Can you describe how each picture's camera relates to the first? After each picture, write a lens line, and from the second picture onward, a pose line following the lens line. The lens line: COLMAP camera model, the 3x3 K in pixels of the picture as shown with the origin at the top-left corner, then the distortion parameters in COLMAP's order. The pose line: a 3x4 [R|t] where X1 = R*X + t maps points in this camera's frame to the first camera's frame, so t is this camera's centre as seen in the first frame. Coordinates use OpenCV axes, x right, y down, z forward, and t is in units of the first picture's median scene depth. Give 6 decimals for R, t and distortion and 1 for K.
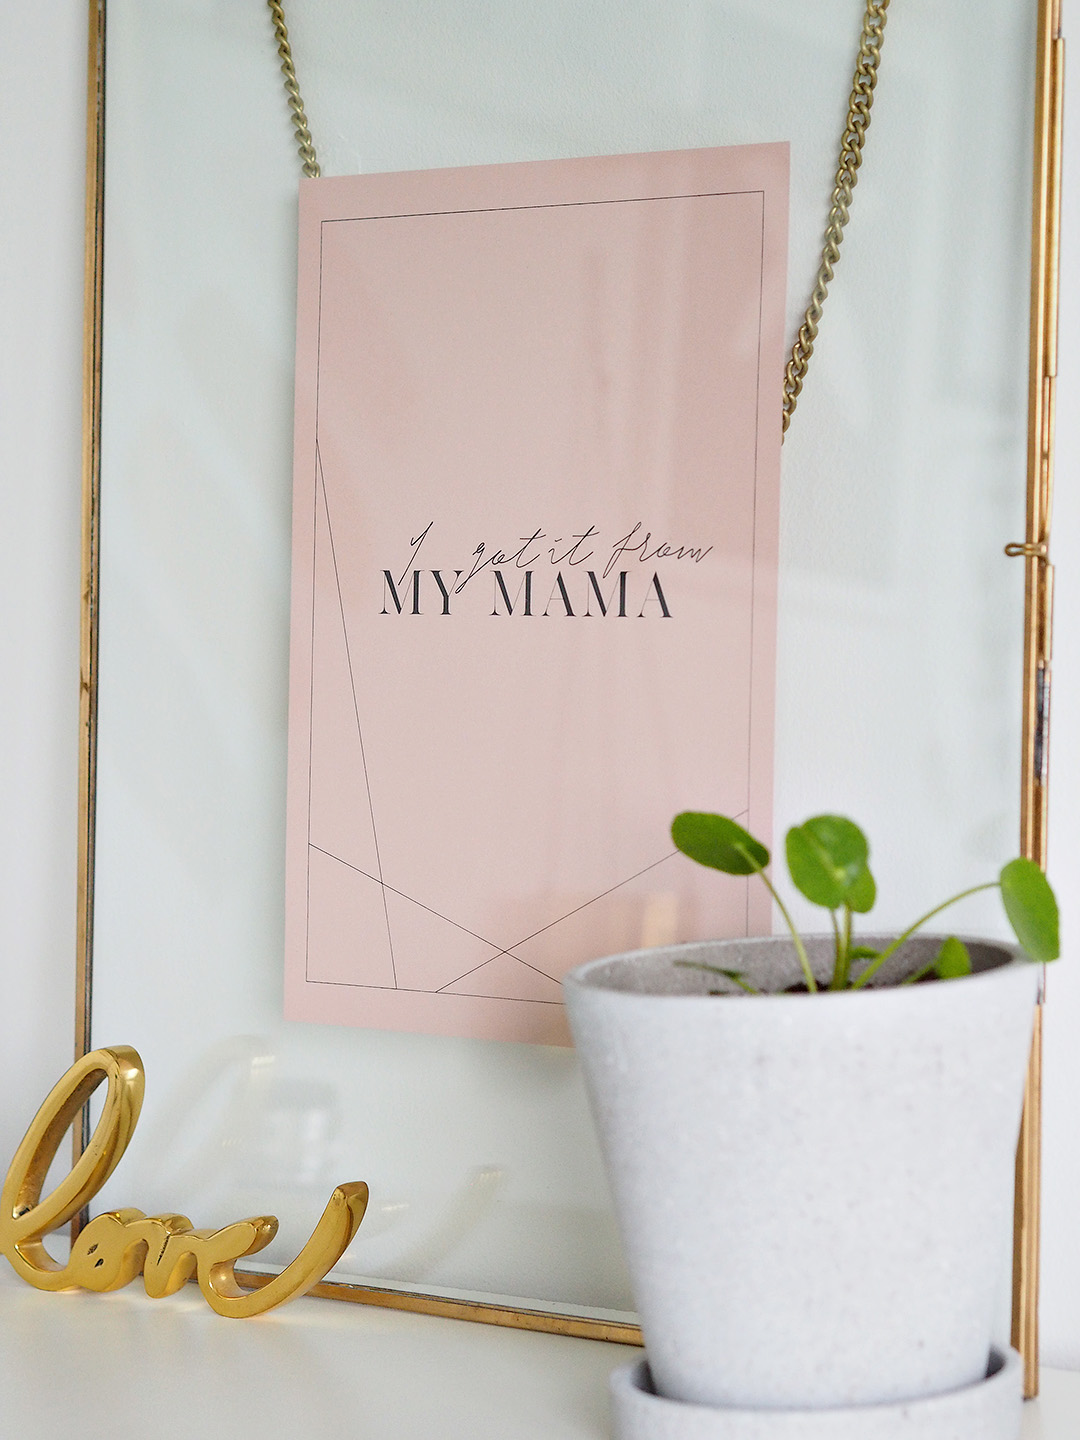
lens RADIAL K [[4028.1, 0, 533.1], [0, 4028.1, 716.2], [0, 0, 1]] dist [0.184185, 0.000000]
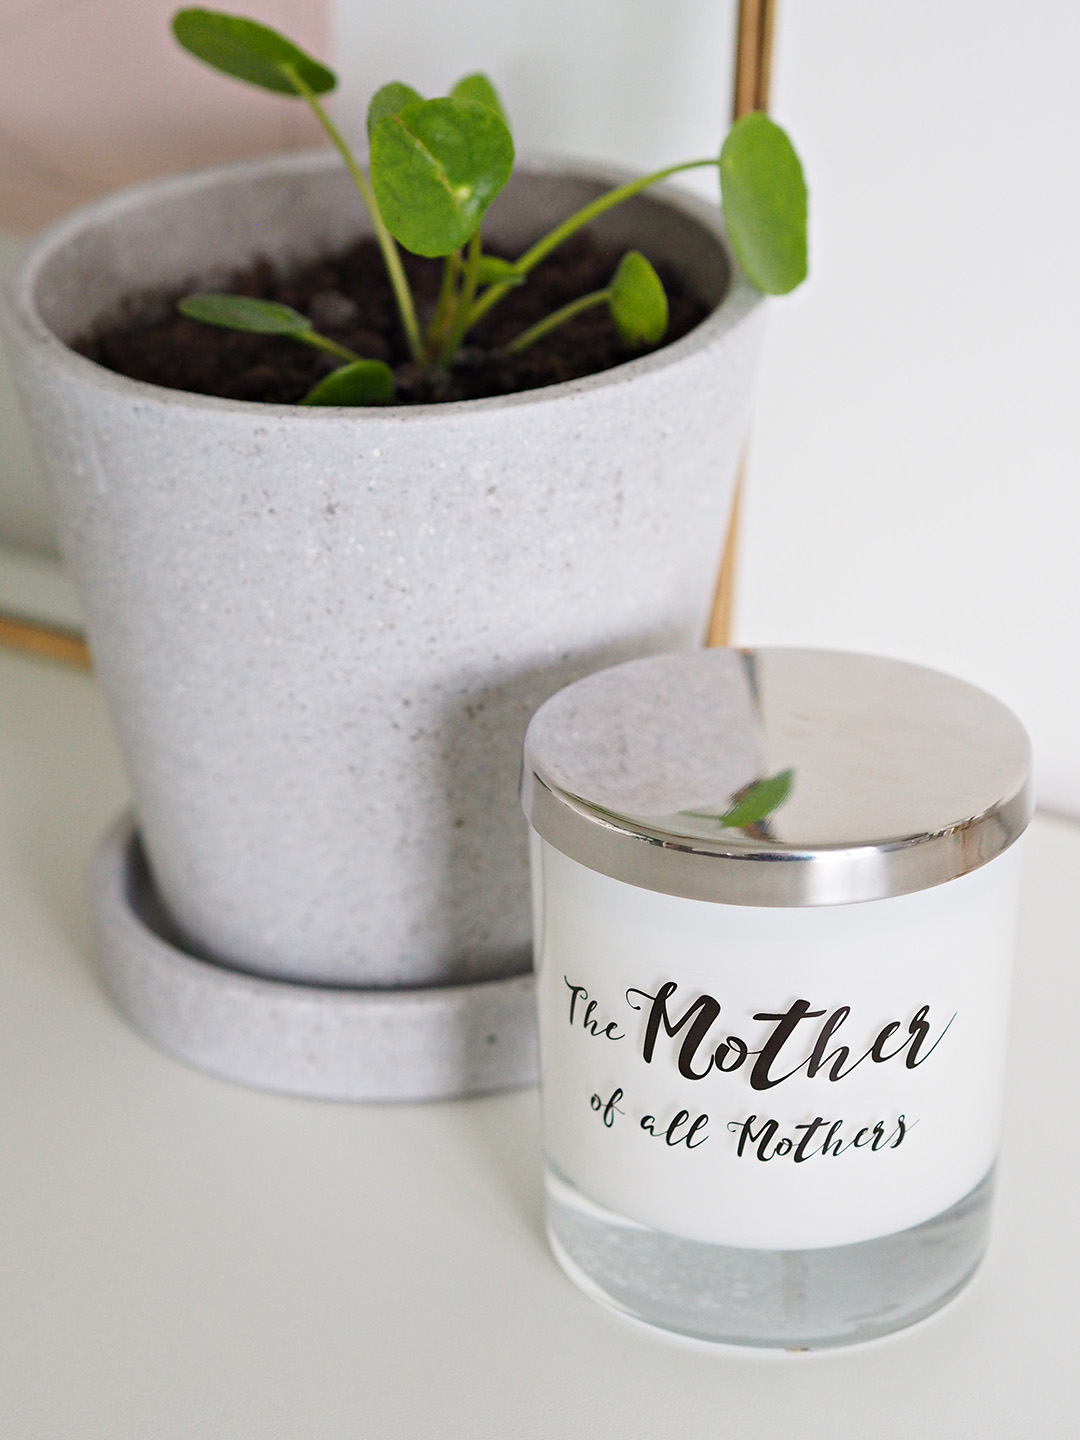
lens RADIAL K [[4028.1, 0, 527.0], [0, 4028.1, 714.1], [0, 0, 1]] dist [0.184185, 0.000000]
pose [[0.992646, -0.028122, 0.117740, 0.011821], [-0.019268, 0.923536, 0.383028, -0.102338], [-0.119508, -0.382480, 0.916202, 0.371664]]
